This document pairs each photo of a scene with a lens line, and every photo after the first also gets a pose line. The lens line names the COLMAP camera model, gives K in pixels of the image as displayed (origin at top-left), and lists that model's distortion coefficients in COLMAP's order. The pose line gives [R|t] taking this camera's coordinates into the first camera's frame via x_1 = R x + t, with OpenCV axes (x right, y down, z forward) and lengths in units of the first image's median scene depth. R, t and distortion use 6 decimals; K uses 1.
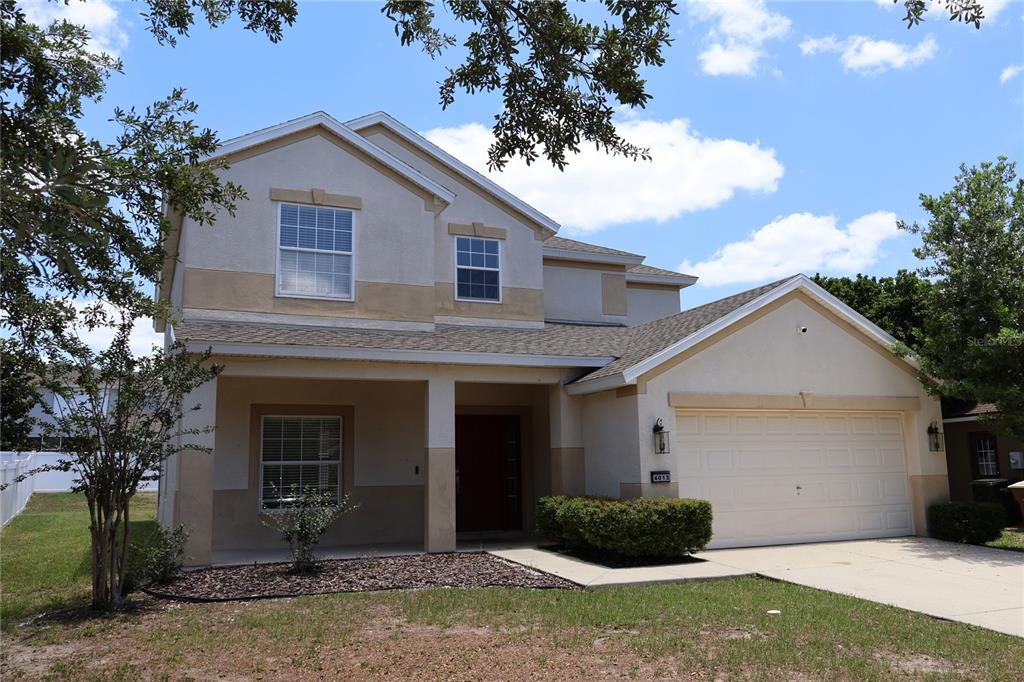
lens RADIAL K [[847.1, 0, 510.5], [0, 847.1, 339.5], [0, 0, 1]] dist [-0.007786, 0.000418]
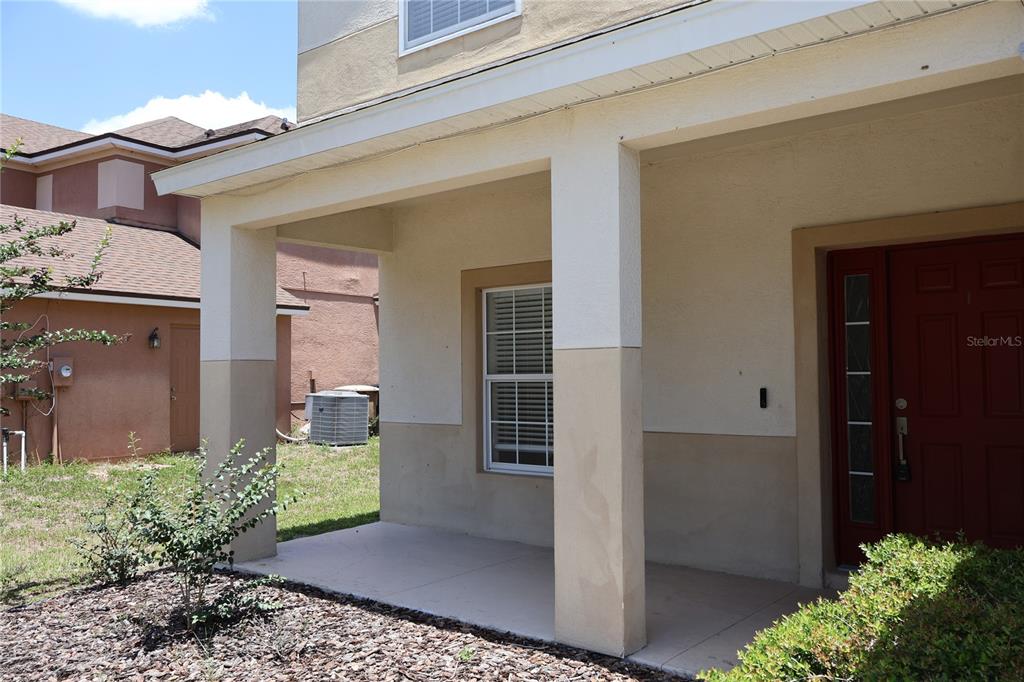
lens RADIAL K [[847.1, 0, 510.5], [0, 847.1, 339.5], [0, 0, 1]] dist [-0.007786, 0.000418]
pose [[0.472084, -0.020338, -0.881319, 0.190951], [0.148658, 0.987253, 0.056847, 0.093744], [0.868929, -0.157852, 0.469090, 0.766202]]
